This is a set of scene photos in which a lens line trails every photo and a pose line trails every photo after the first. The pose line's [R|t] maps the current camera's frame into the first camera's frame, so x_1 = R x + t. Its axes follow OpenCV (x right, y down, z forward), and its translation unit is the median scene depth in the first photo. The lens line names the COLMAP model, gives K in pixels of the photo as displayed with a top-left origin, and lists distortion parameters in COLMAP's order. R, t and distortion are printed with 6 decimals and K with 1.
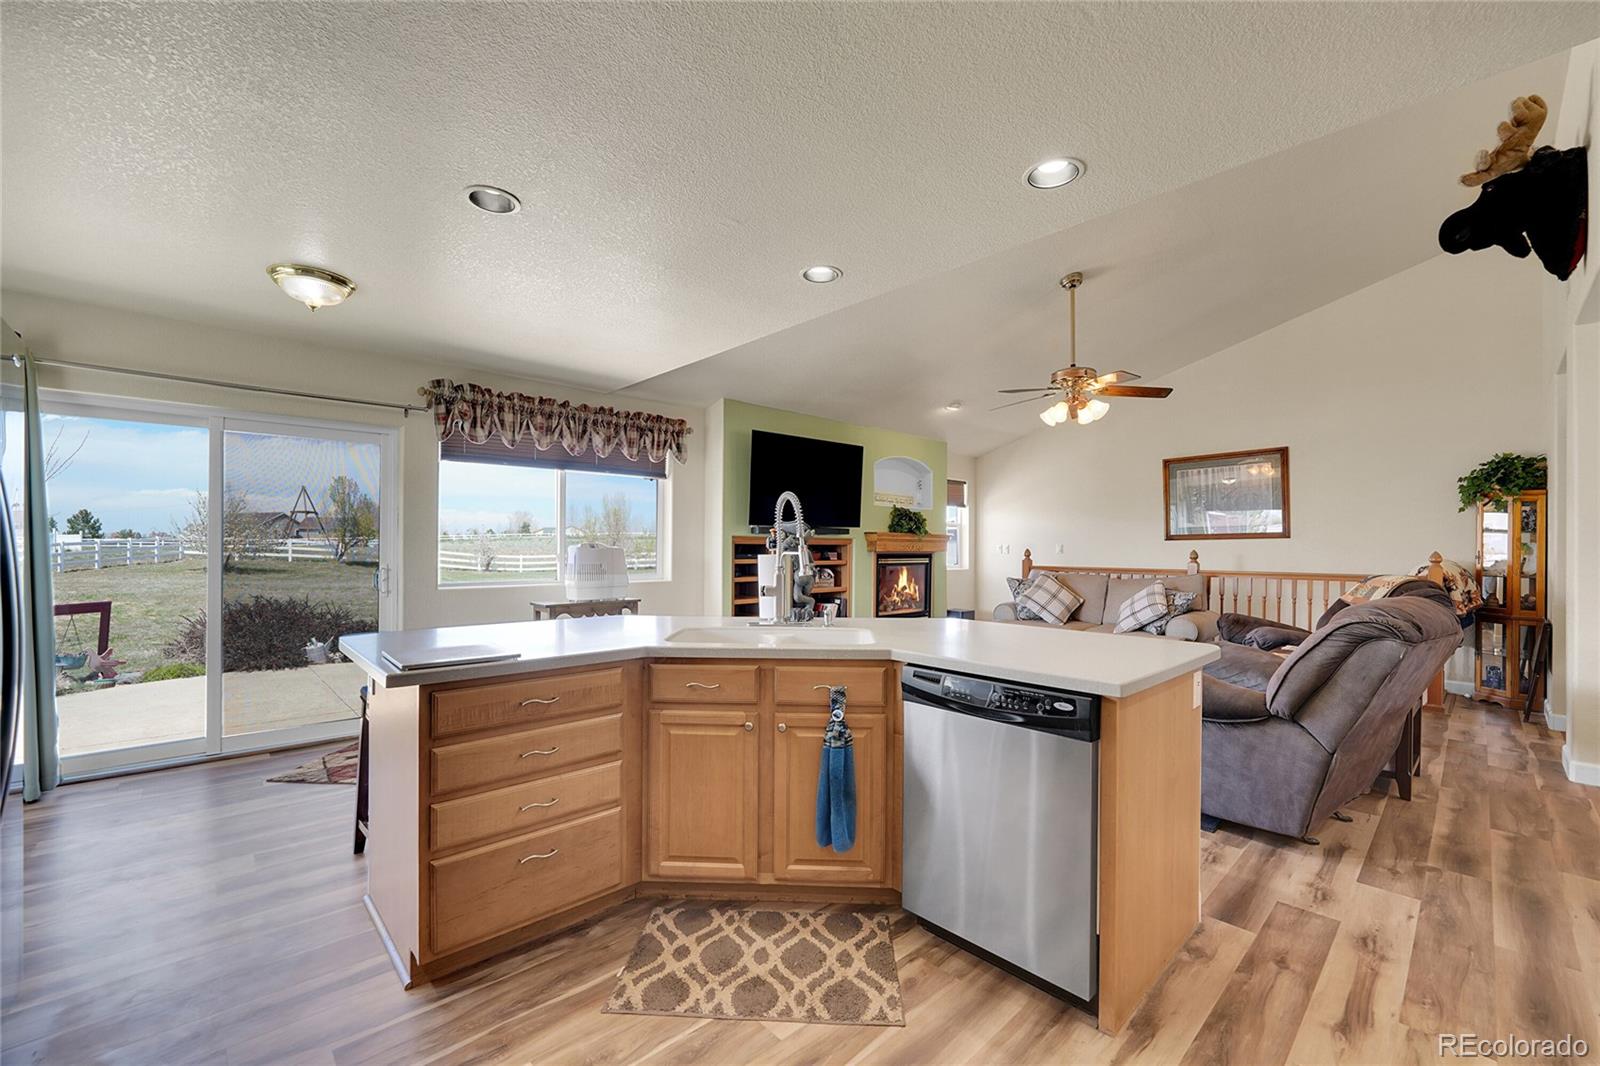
lens RADIAL K [[647.0, 0, 800.2], [0, 647.0, 541.5], [0, 0, 1]] dist [0.000534, -0.010277]
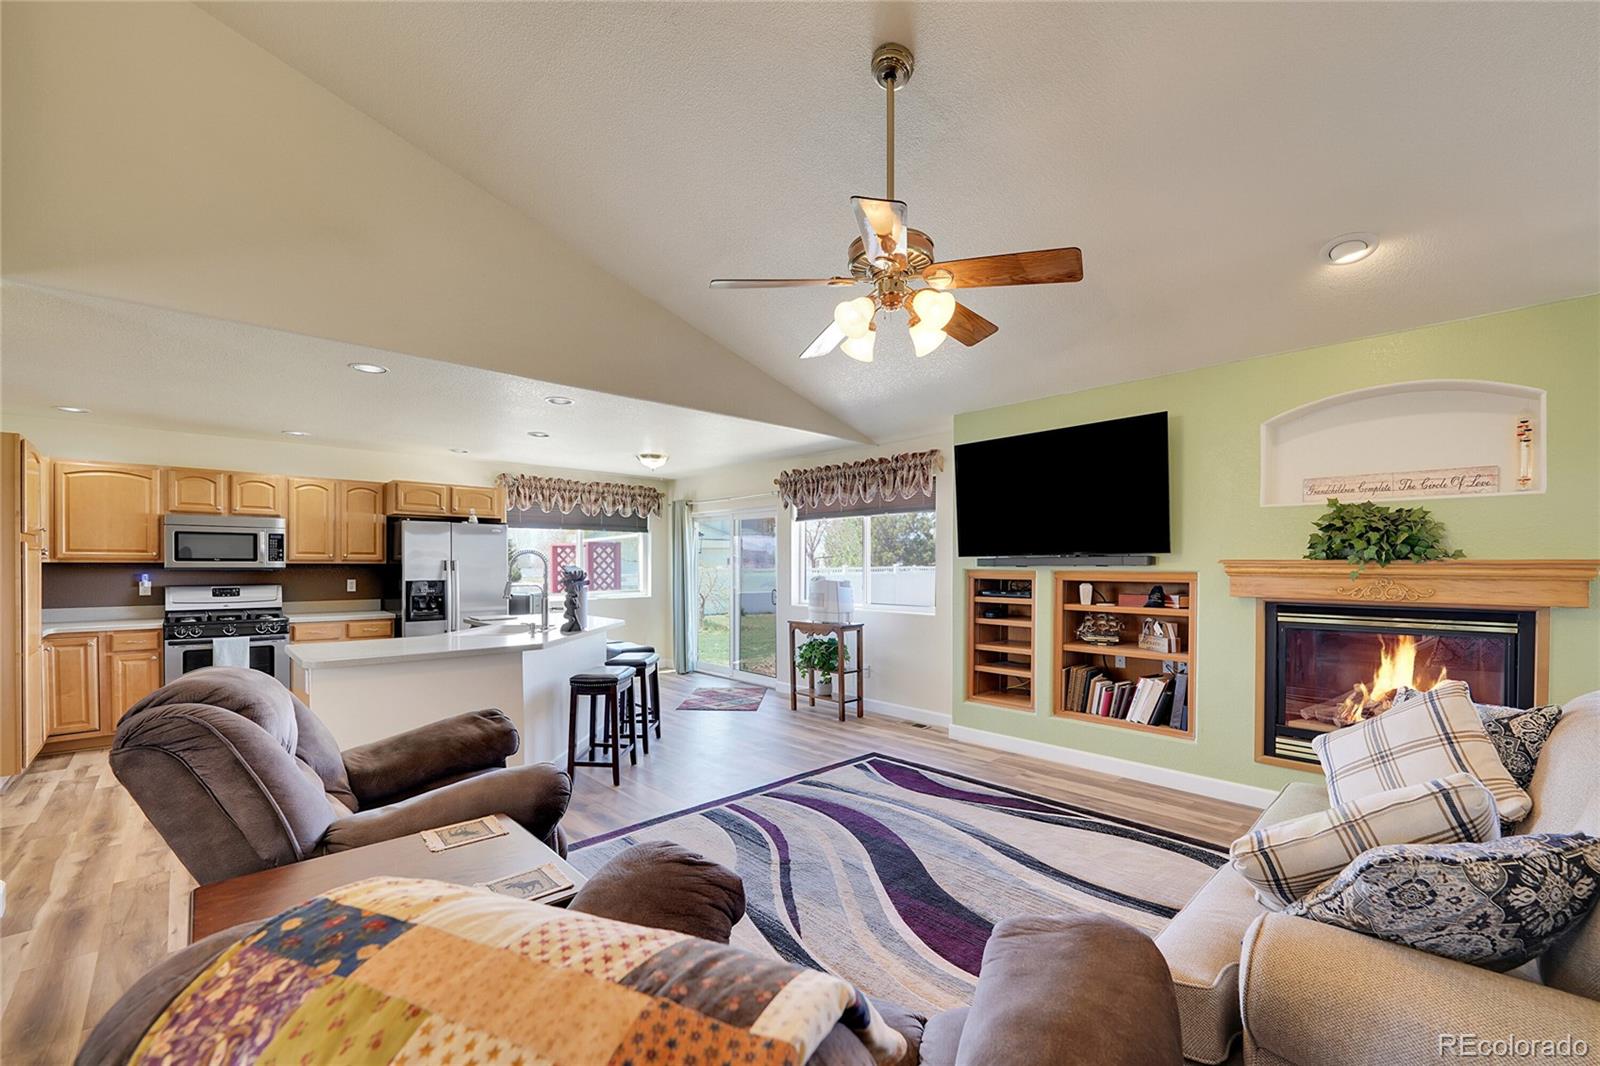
lens RADIAL K [[656.2, 0, 801.1], [0, 656.2, 566.1], [0, 0, 1]] dist [-0.012529, -0.000598]
pose [[0.001322, -0.003383, -0.999993, 0.703934], [0.005076, 0.999981, -0.003377, -0.010333], [0.999986, -0.005072, 0.001339, 0.703959]]
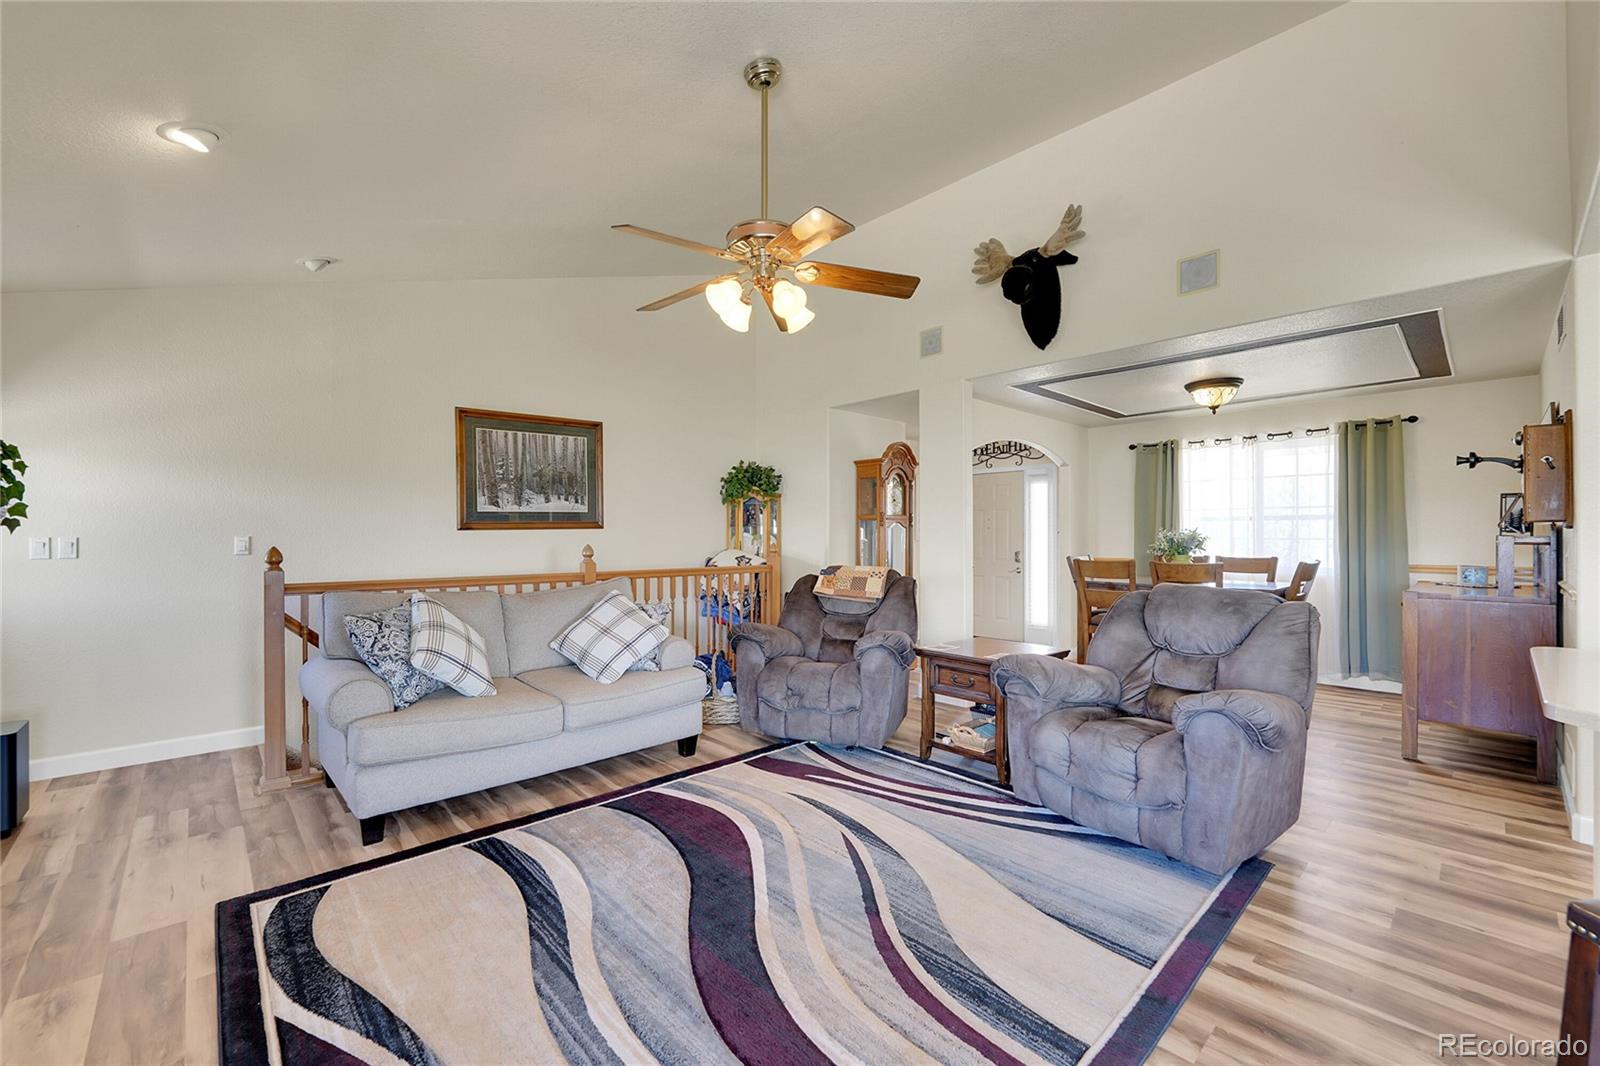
lens RADIAL K [[647.0, 0, 800.2], [0, 647.0, 541.5], [0, 0, 1]] dist [0.000534, -0.010277]
pose [[0.002359, -0.013200, 0.999910, -0.108679], [-0.007046, 0.999888, 0.013216, -0.001454], [-0.999972, -0.007076, 0.002265, 0.731210]]
